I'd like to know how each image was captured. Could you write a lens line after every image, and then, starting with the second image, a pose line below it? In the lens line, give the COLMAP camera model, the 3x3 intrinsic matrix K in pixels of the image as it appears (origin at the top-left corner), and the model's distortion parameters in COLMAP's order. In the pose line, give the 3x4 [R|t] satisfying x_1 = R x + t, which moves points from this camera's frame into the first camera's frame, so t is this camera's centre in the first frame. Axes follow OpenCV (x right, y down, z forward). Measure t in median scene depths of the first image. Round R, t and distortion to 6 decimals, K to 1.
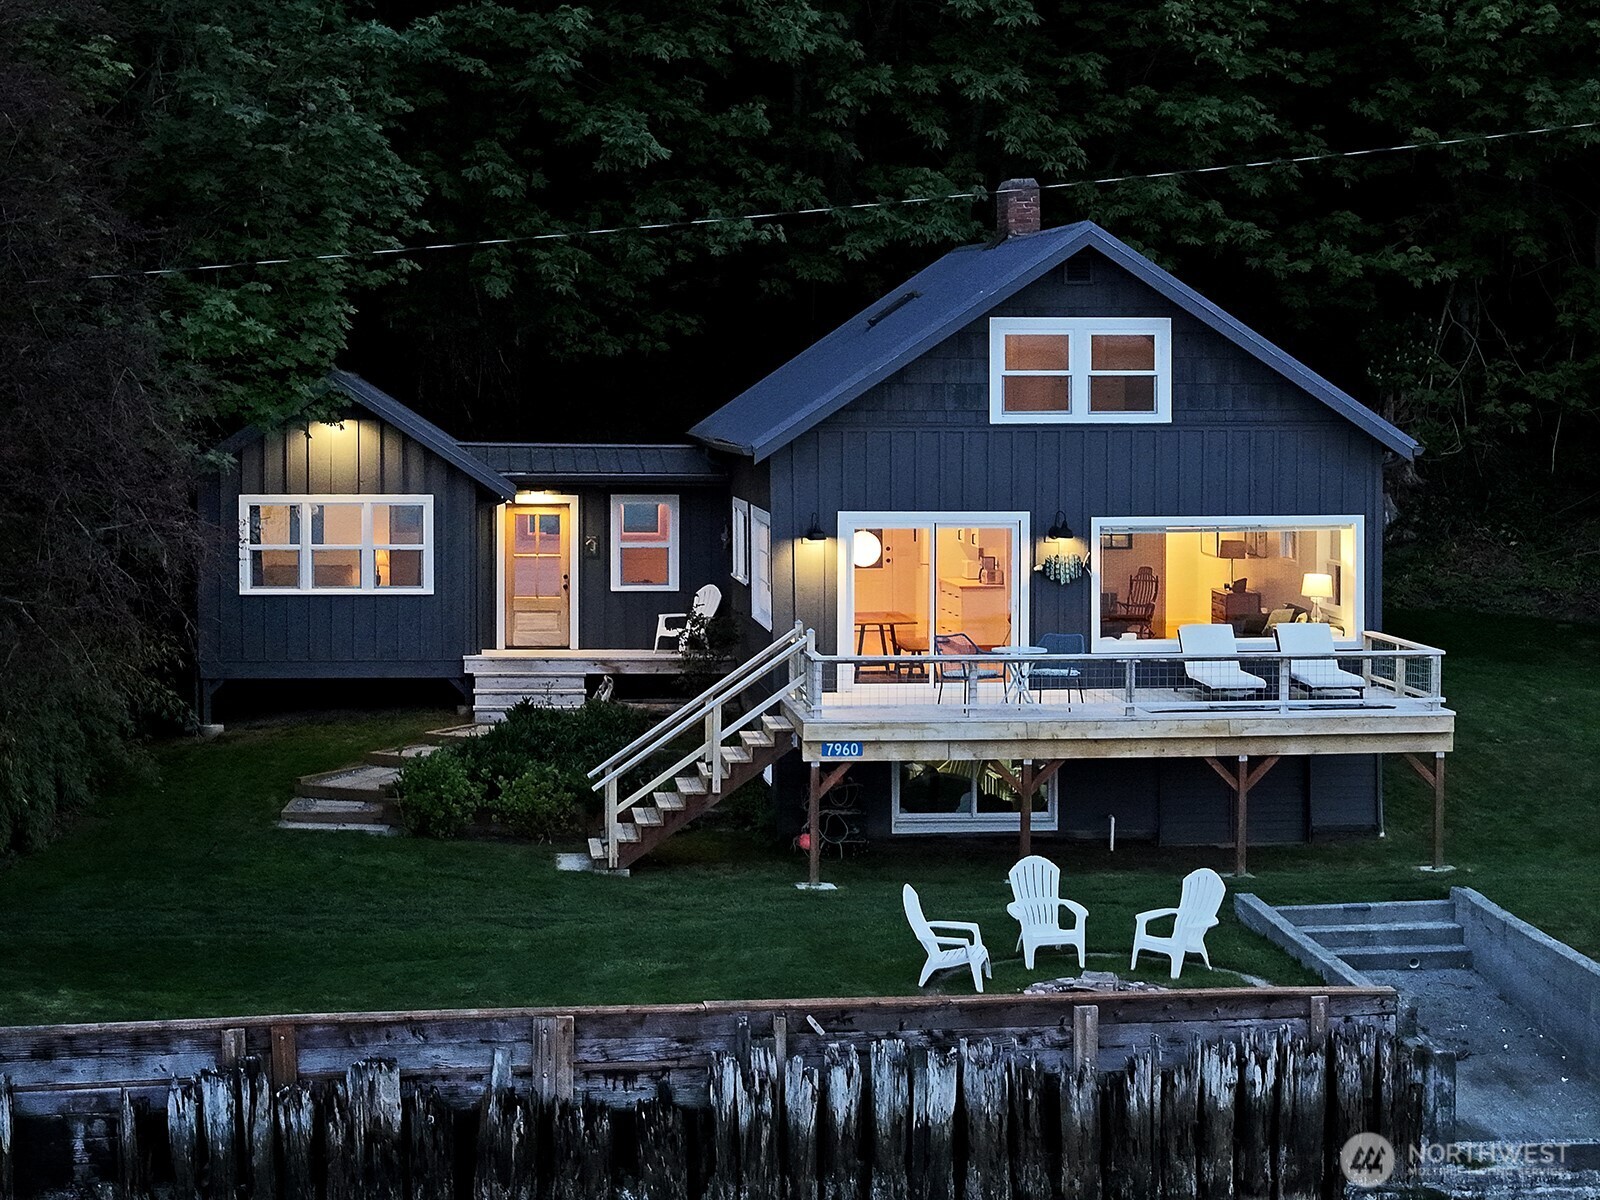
lens RADIAL K [[3259.6, 0, 800.2], [0, 3259.6, 598.3], [0, 0, 1]] dist [-0.100667, 0.000000]
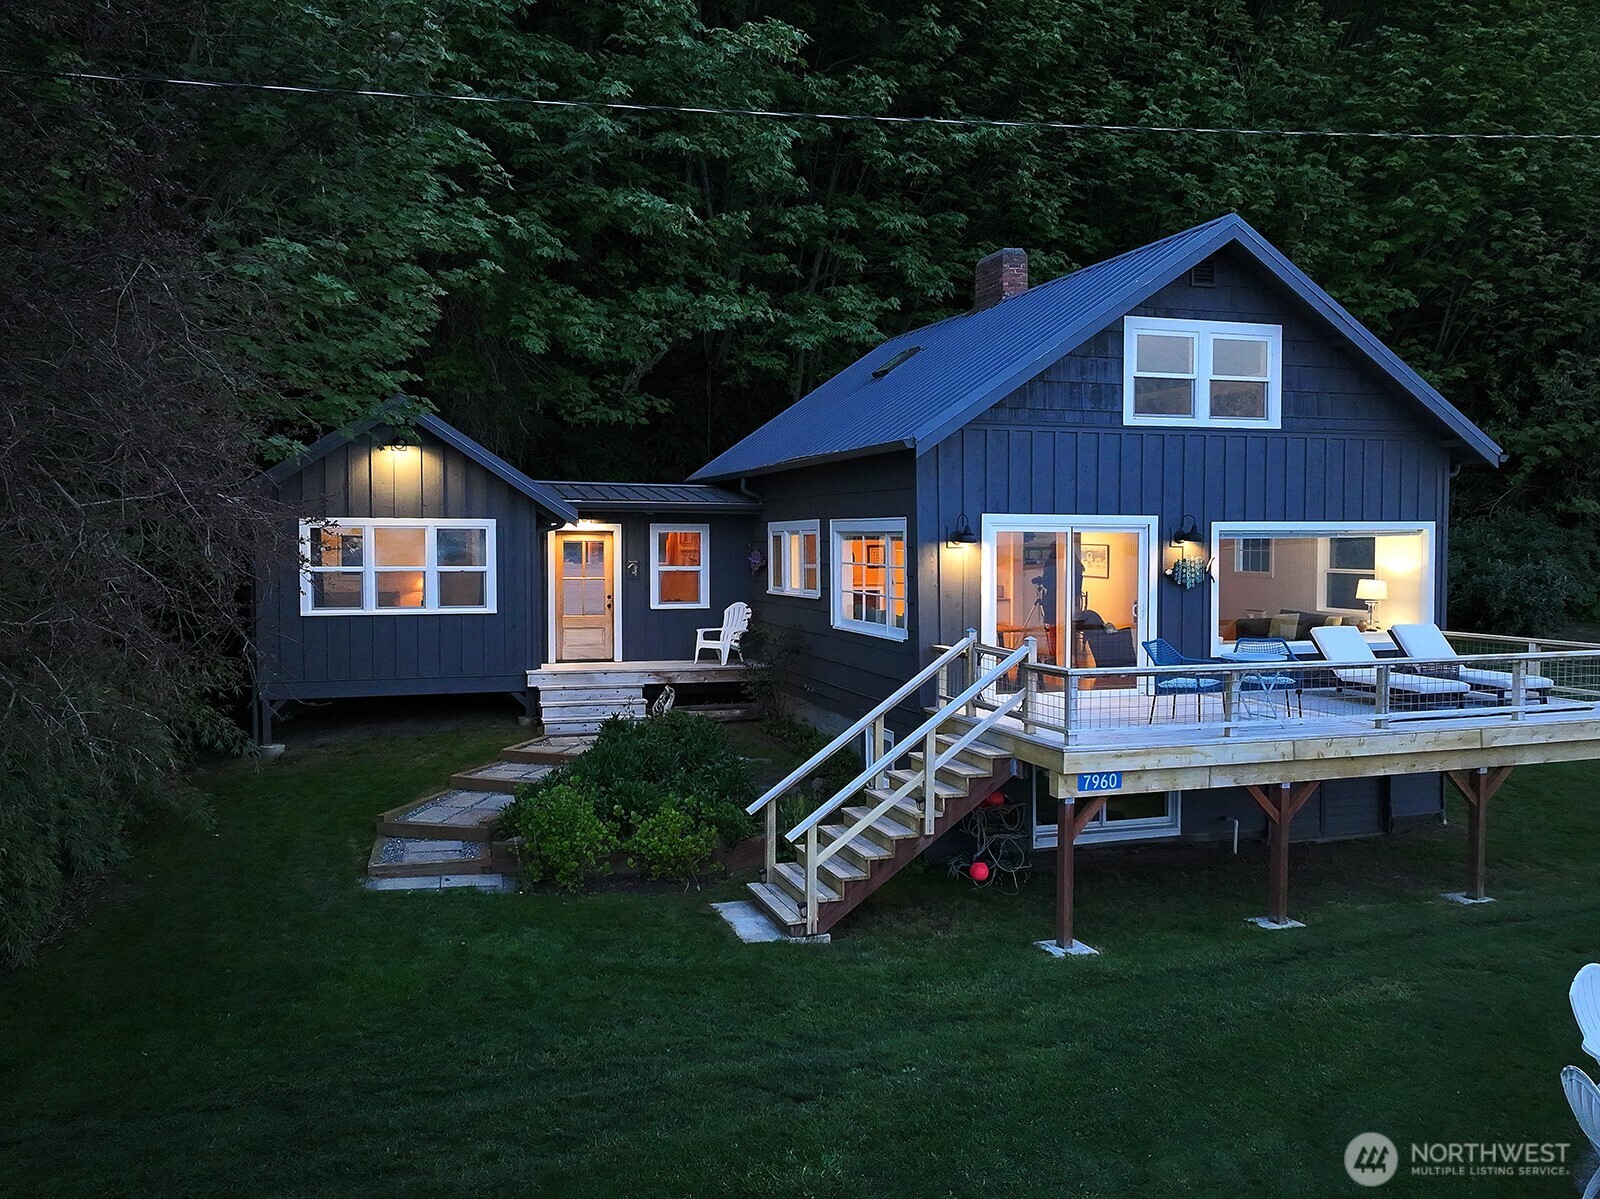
lens RADIAL K [[1275.2, 0, 799.7], [0, 1275.2, 602.7], [0, 0, 1]] dist [0.010954, -0.003641]
pose [[0.974633, -0.011554, 0.223512, -0.116642], [0.016135, 0.999695, -0.018679, 0.005062], [-0.223228, 0.021812, 0.974522, 0.613140]]
